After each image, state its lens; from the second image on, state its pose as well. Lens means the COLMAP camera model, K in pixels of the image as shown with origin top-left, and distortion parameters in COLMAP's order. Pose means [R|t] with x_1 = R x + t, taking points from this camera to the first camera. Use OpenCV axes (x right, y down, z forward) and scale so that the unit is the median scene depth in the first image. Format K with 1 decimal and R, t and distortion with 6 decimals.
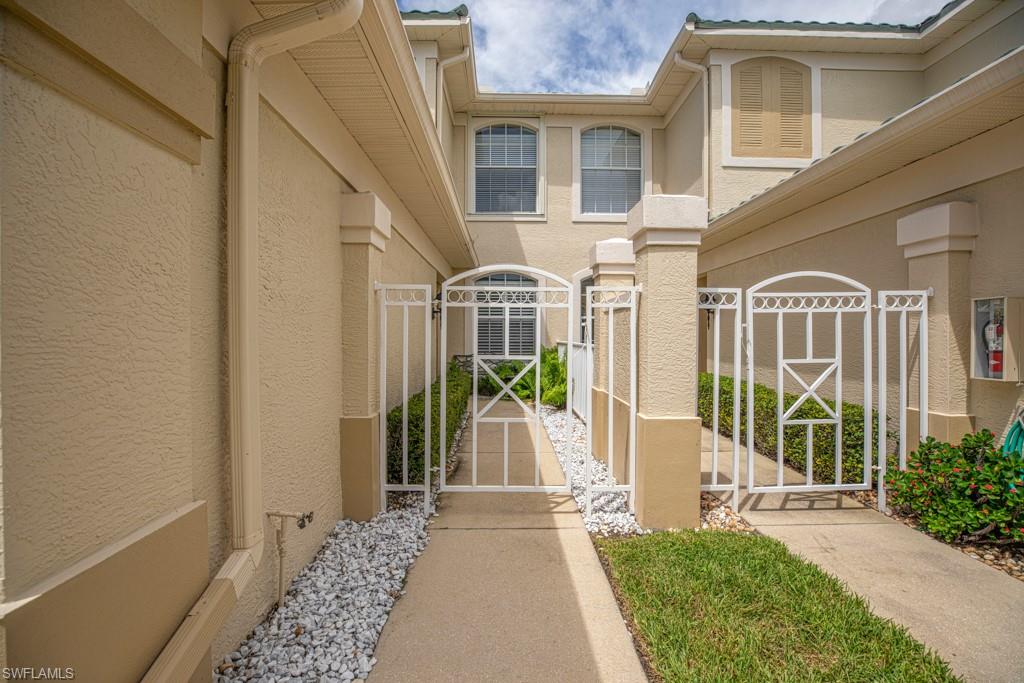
lens RADIAL K [[478.9, 0, 512.0], [0, 478.9, 341.5], [0, 0, 1]] dist [-0.047589, 0.017813]
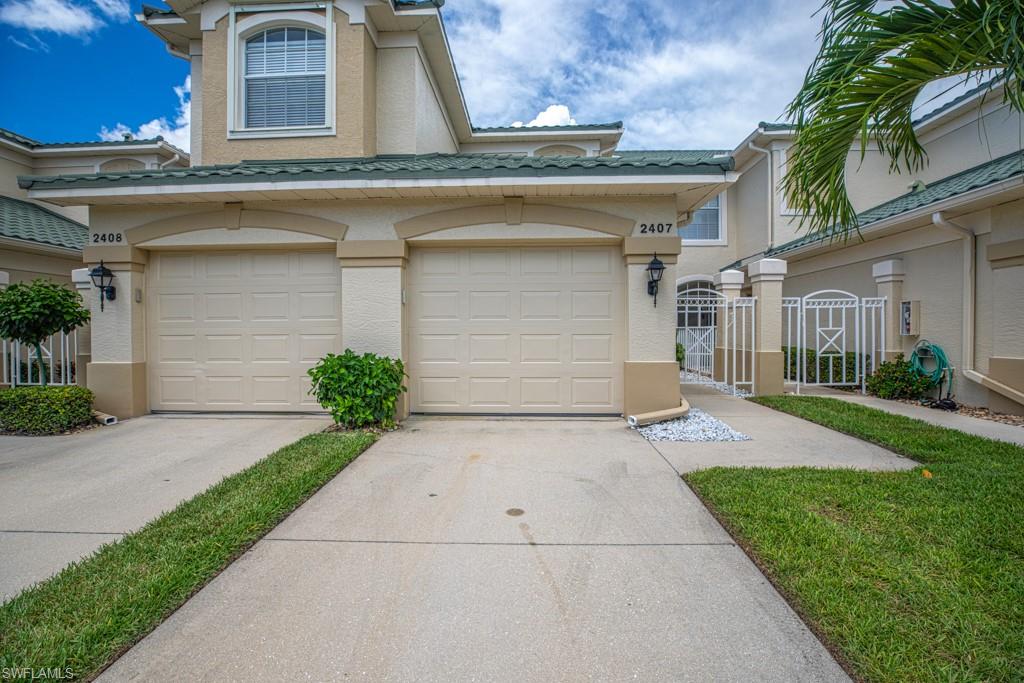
lens RADIAL K [[478.9, 0, 512.0], [0, 478.9, 341.5], [0, 0, 1]] dist [-0.047589, 0.017813]
pose [[0.997873, -0.004618, -0.065031, -0.773892], [0.005003, 0.999971, 0.005751, 0.082870], [0.065002, -0.006064, 0.997867, -1.396057]]
